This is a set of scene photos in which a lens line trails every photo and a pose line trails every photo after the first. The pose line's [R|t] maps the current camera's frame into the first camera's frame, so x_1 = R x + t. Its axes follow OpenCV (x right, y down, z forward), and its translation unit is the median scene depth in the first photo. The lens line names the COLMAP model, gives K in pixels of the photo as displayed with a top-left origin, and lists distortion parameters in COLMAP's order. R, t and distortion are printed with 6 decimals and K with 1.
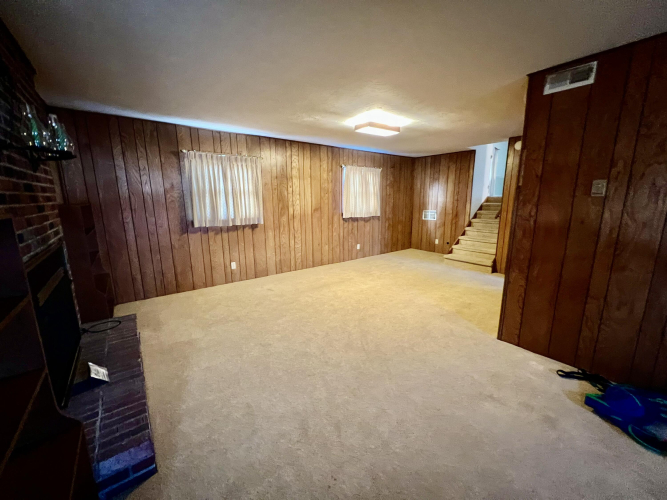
lens RADIAL K [[263.6, 0, 331.7], [0, 263.6, 249.6], [0, 0, 1]] dist [-0.000492, 0.000185]
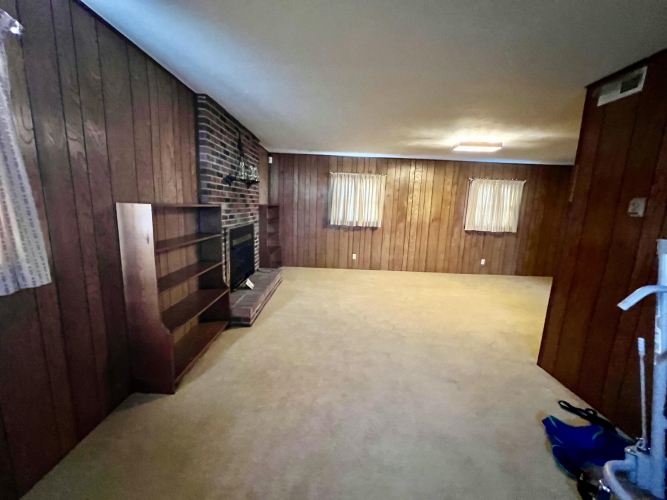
lens RADIAL K [[263.6, 0, 338.3], [0, 263.6, 249.0], [0, 0, 1]] dist [-0.000492, 0.000185]
pose [[0.798293, 0.135742, -0.586772, 0.378448], [-0.159077, 0.987194, 0.011953, 0.024720], [0.580881, 0.083799, 0.809664, -0.134720]]
